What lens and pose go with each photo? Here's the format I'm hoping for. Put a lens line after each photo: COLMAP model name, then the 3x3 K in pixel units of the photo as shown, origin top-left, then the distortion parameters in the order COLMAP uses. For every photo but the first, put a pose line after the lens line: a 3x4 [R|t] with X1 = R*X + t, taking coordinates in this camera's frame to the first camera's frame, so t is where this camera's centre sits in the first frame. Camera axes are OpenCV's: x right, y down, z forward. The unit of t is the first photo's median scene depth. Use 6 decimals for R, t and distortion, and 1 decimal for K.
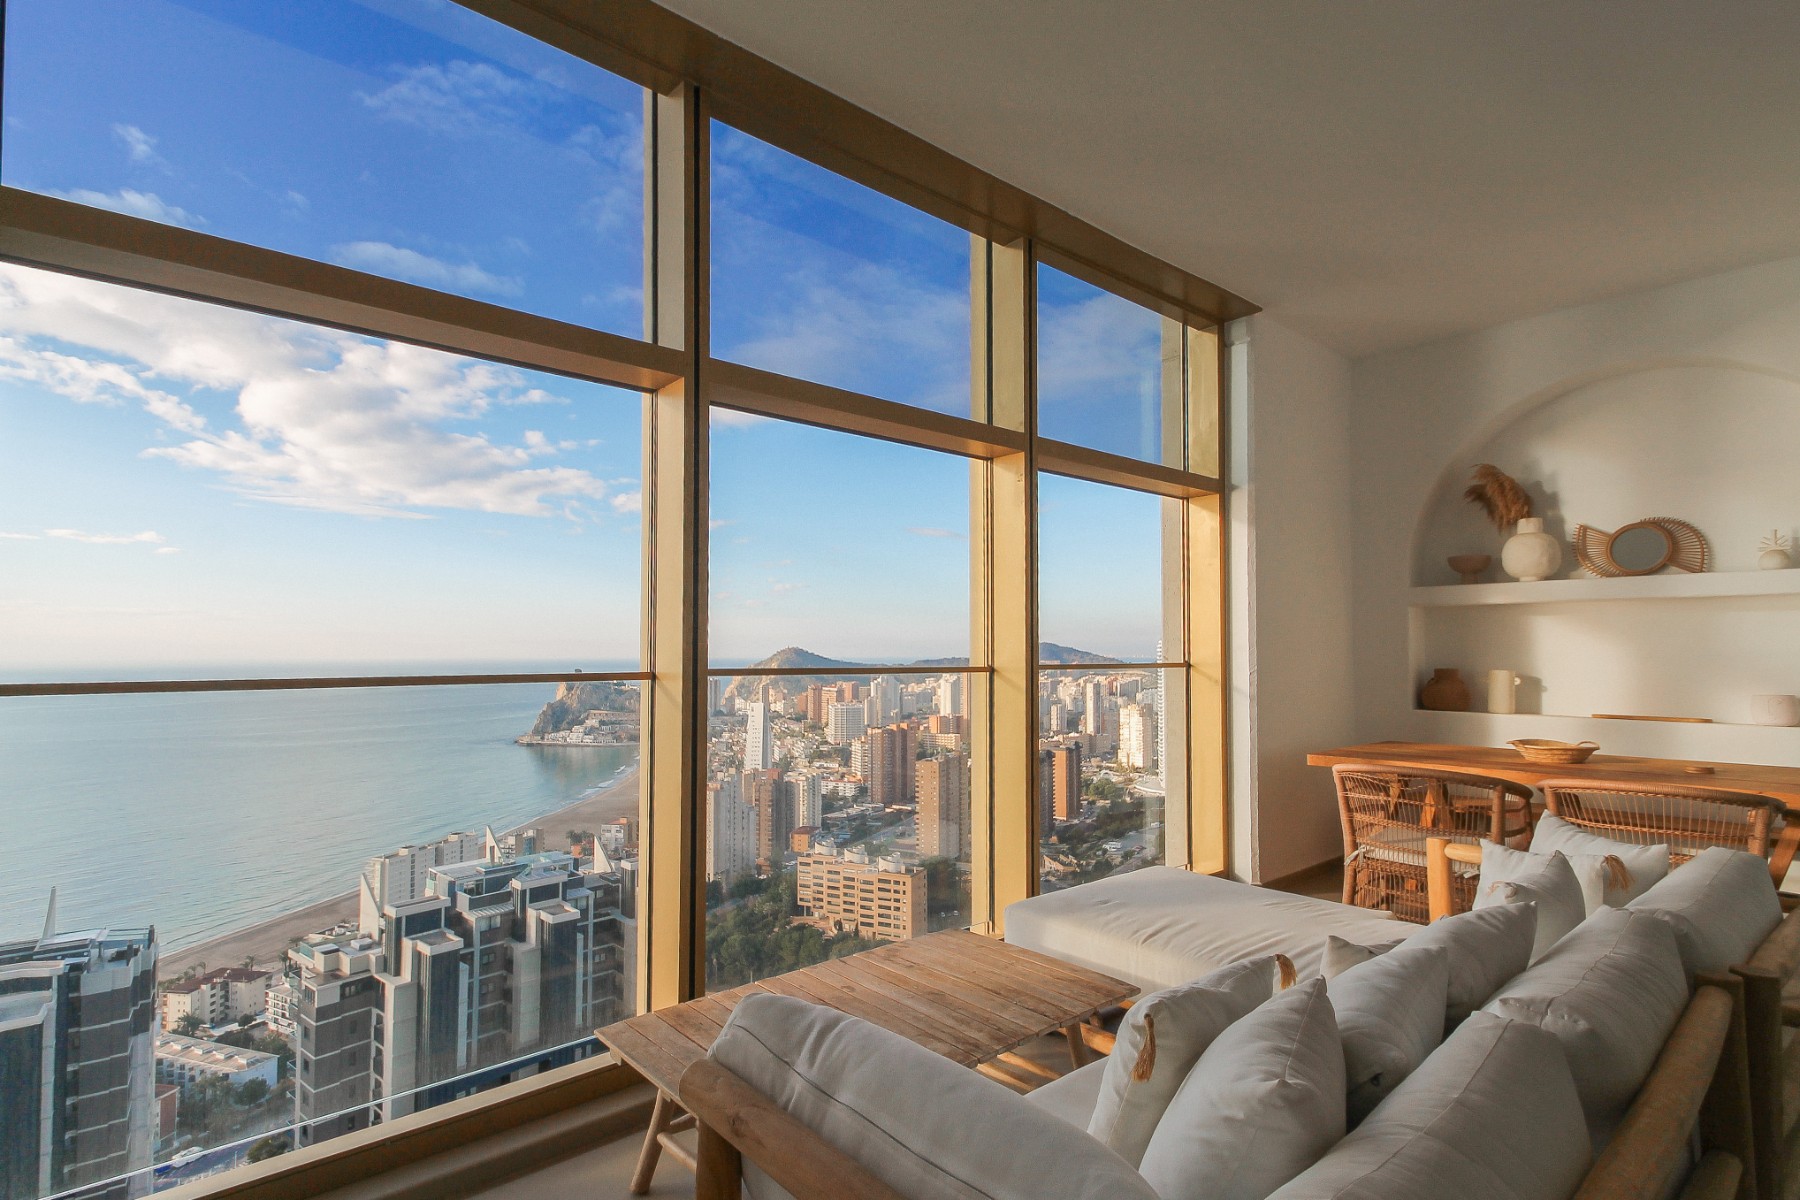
lens RADIAL K [[887.3, 0, 898.9], [0, 887.3, 612.4], [0, 0, 1]] dist [0.019568, 0.000035]
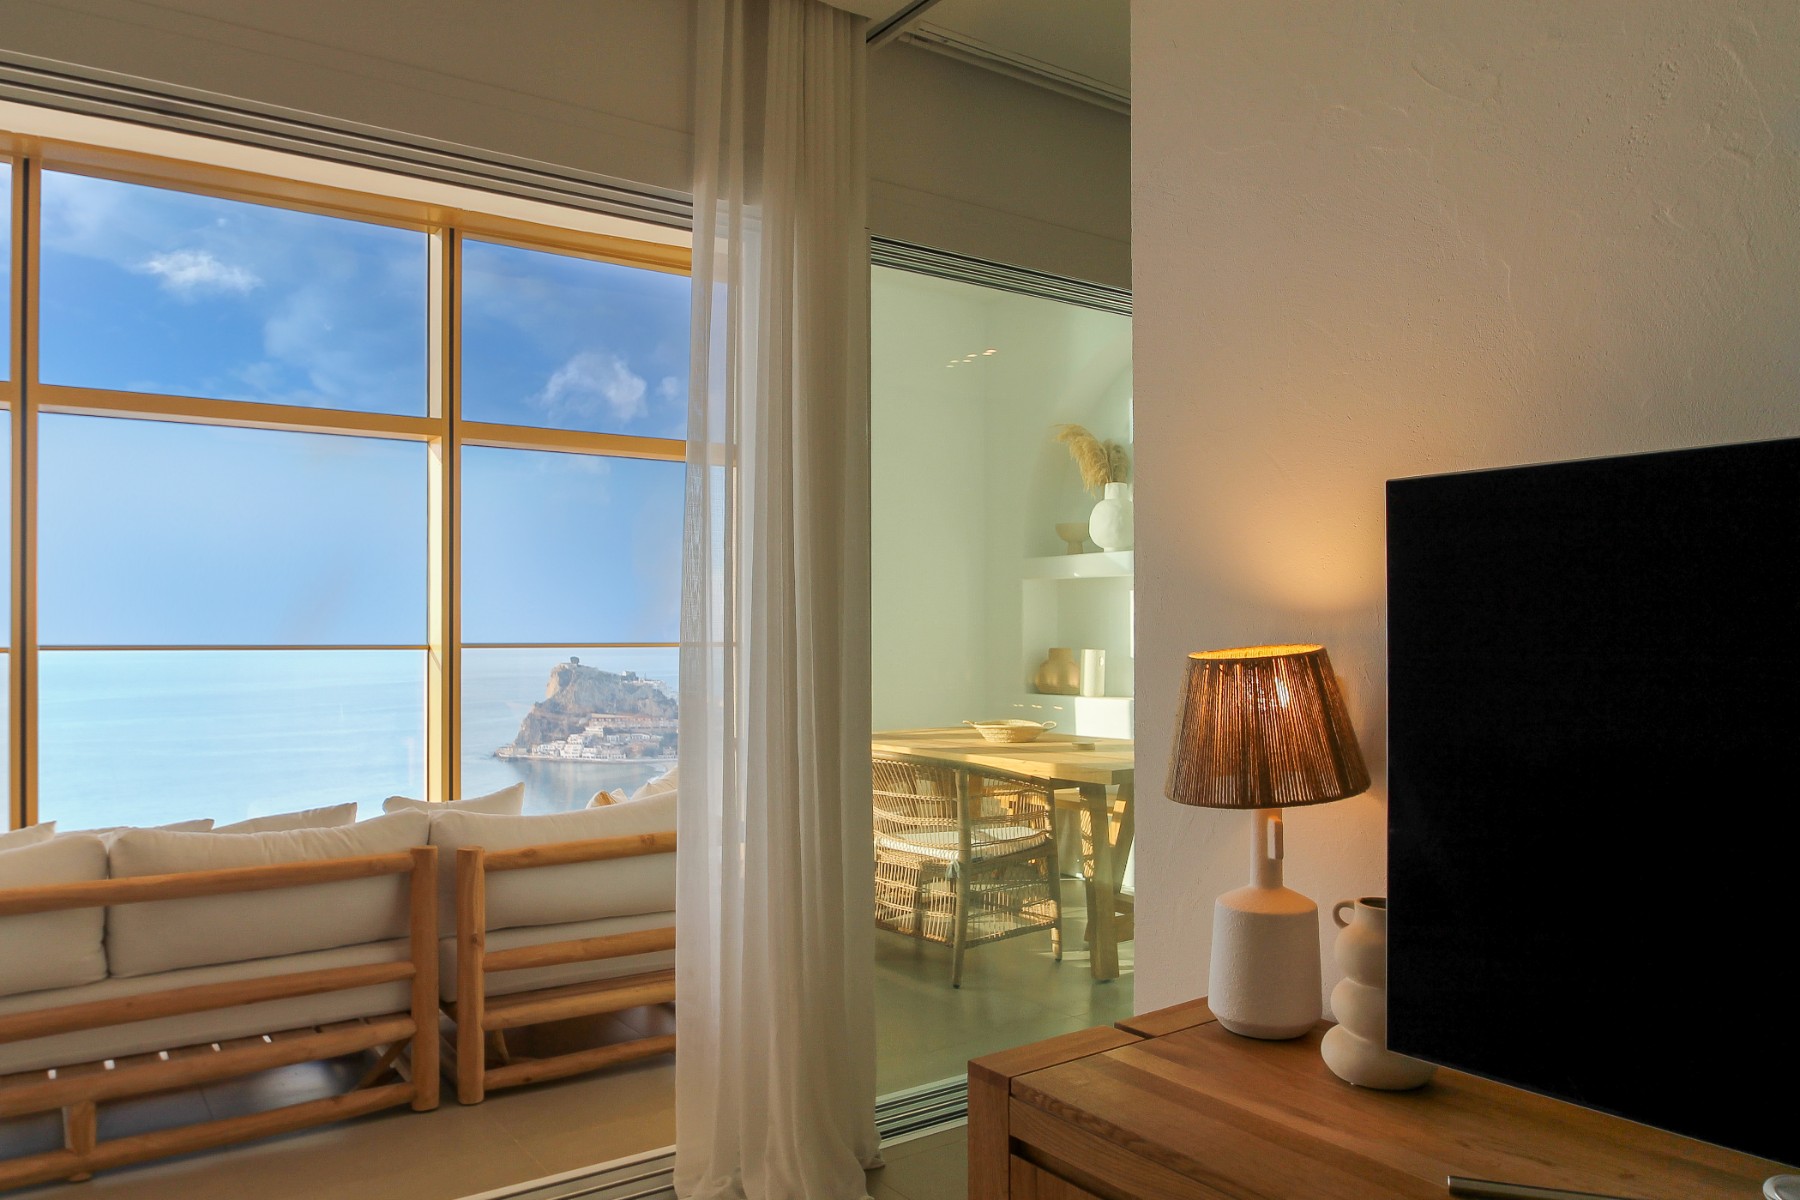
lens RADIAL K [[1271.3, 0, 891.6], [0, 1271.3, 633.5], [0, 0, 1]] dist [-0.027825, -0.003032]
pose [[0.994749, 0.001557, -0.102333, 0.567546], [0.002941, 0.999037, 0.043787, -0.009176], [0.102303, -0.043858, 0.993786, -0.290346]]
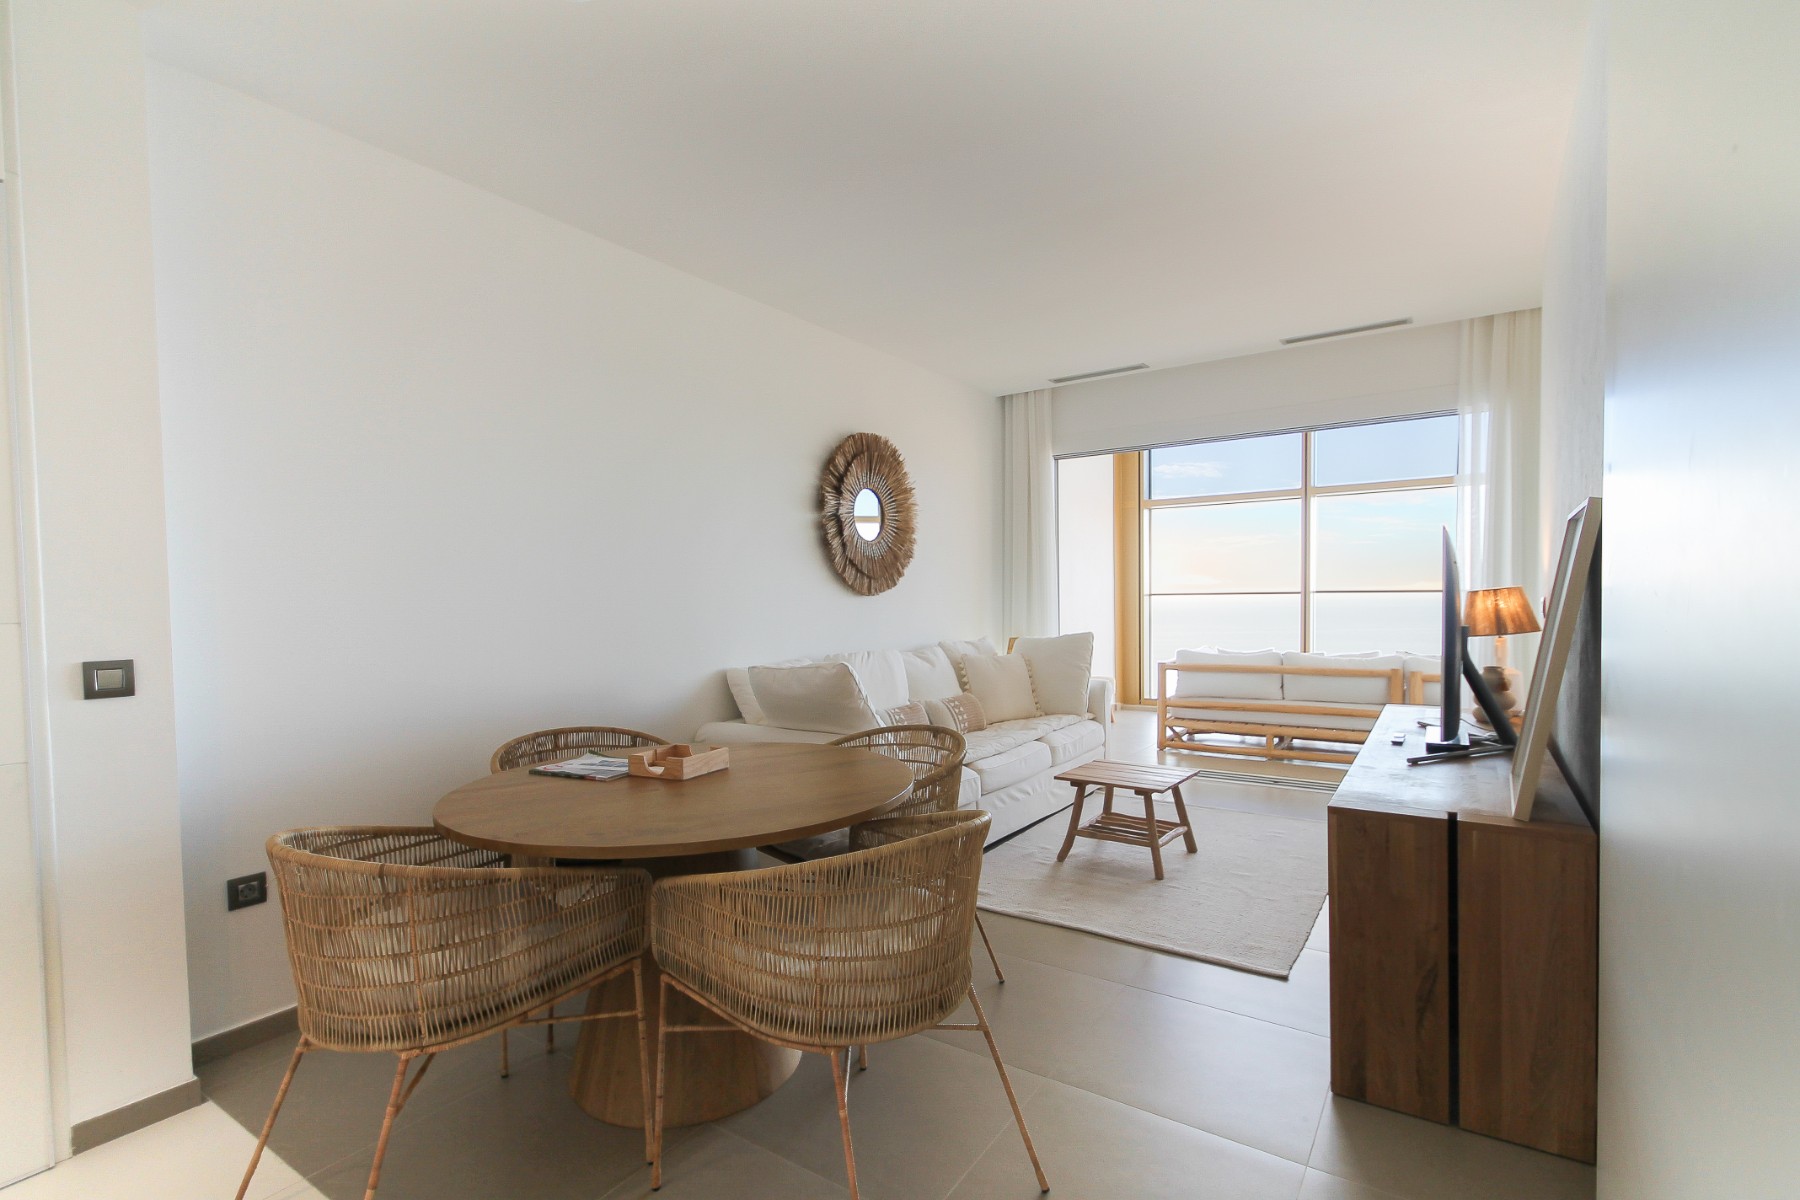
lens RADIAL K [[842.1, 0, 880.6], [0, 842.1, 625.6], [0, 0, 1]] dist [0.022434, -0.000185]
pose [[0.245975, 0.035369, -0.968631, 1.144416], [0.057053, 0.997073, 0.050895, -0.022974], [0.967596, -0.067782, 0.243237, -0.583516]]
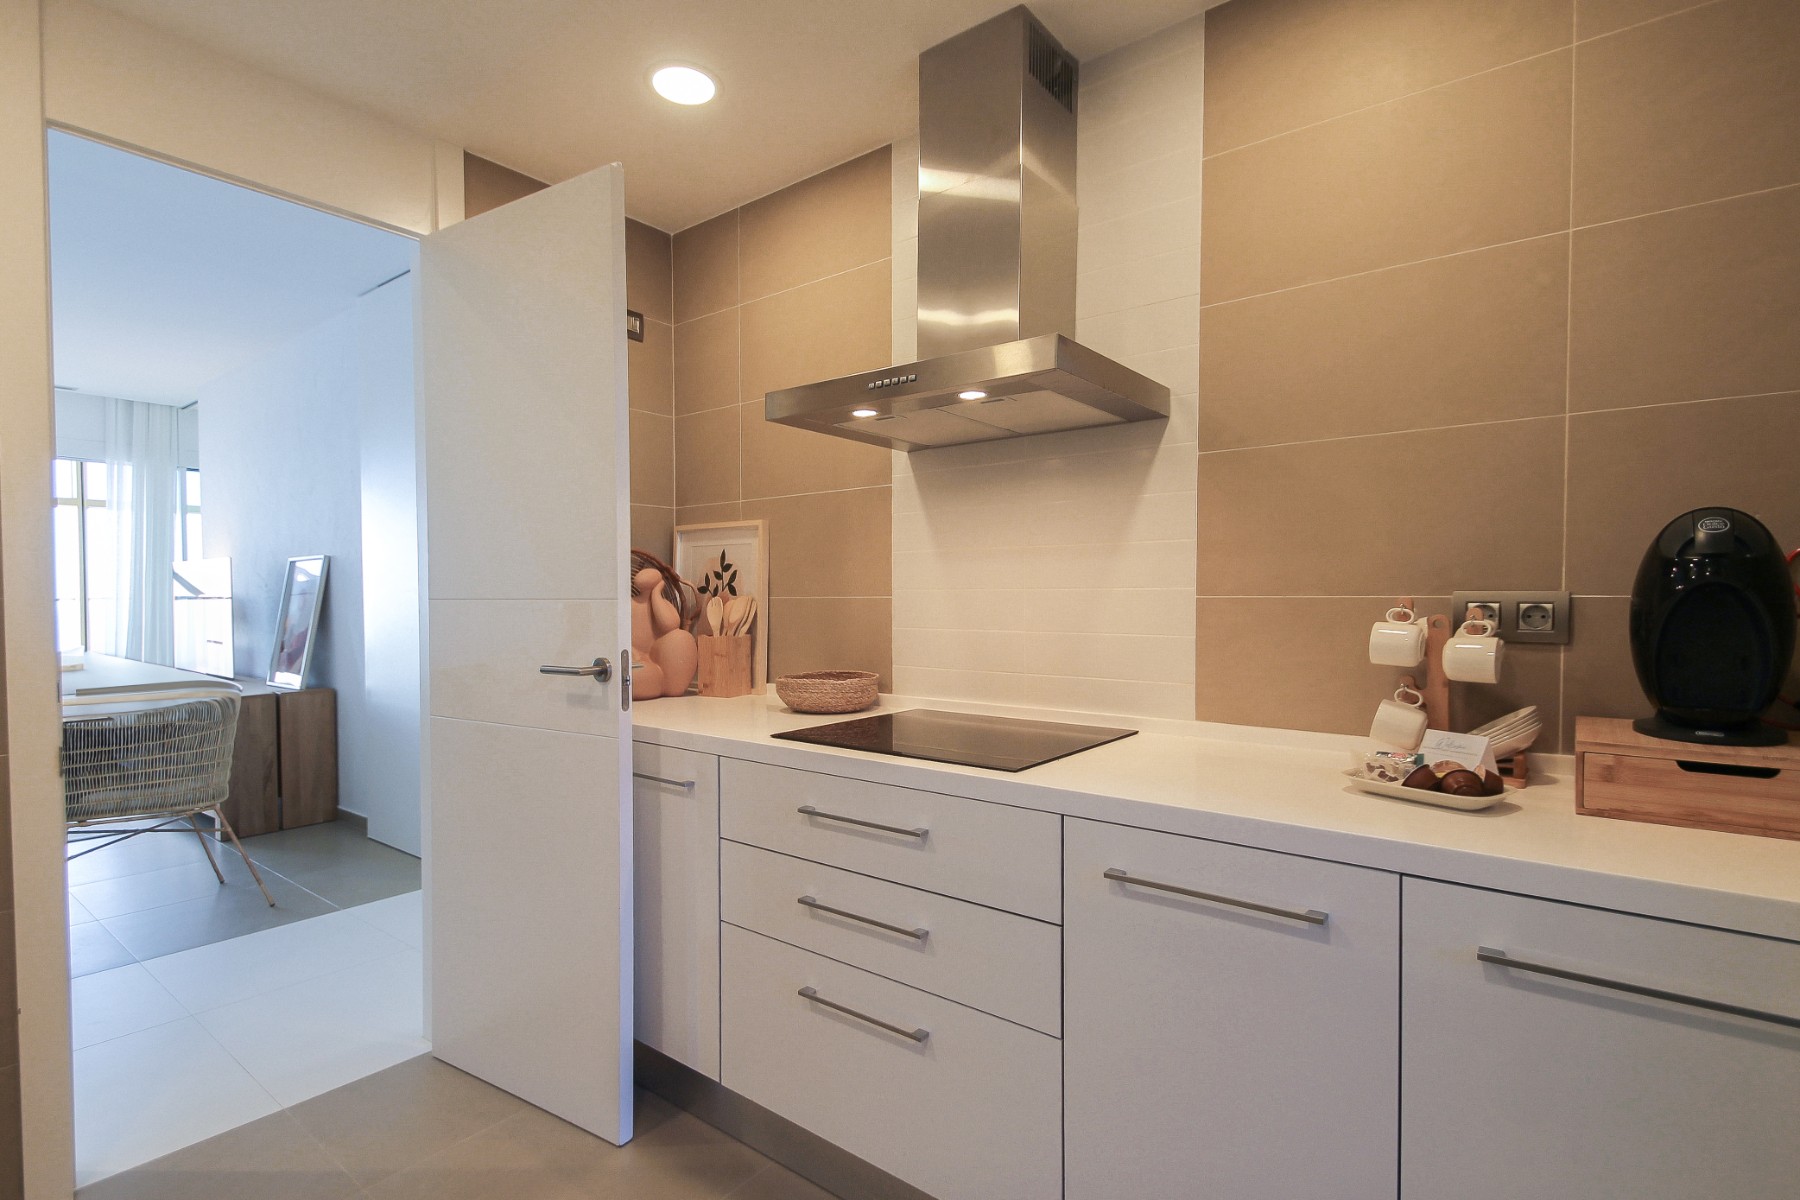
lens RADIAL K [[854.0, 0, 895.9], [0, 854.0, 615.8], [0, 0, 1]] dist [0.019638, -0.001644]
pose [[0.980864, -0.001301, 0.194691, 1.279643], [-0.012313, 0.997561, 0.068699, -0.047535], [-0.194306, -0.069782, 0.978456, -1.192838]]
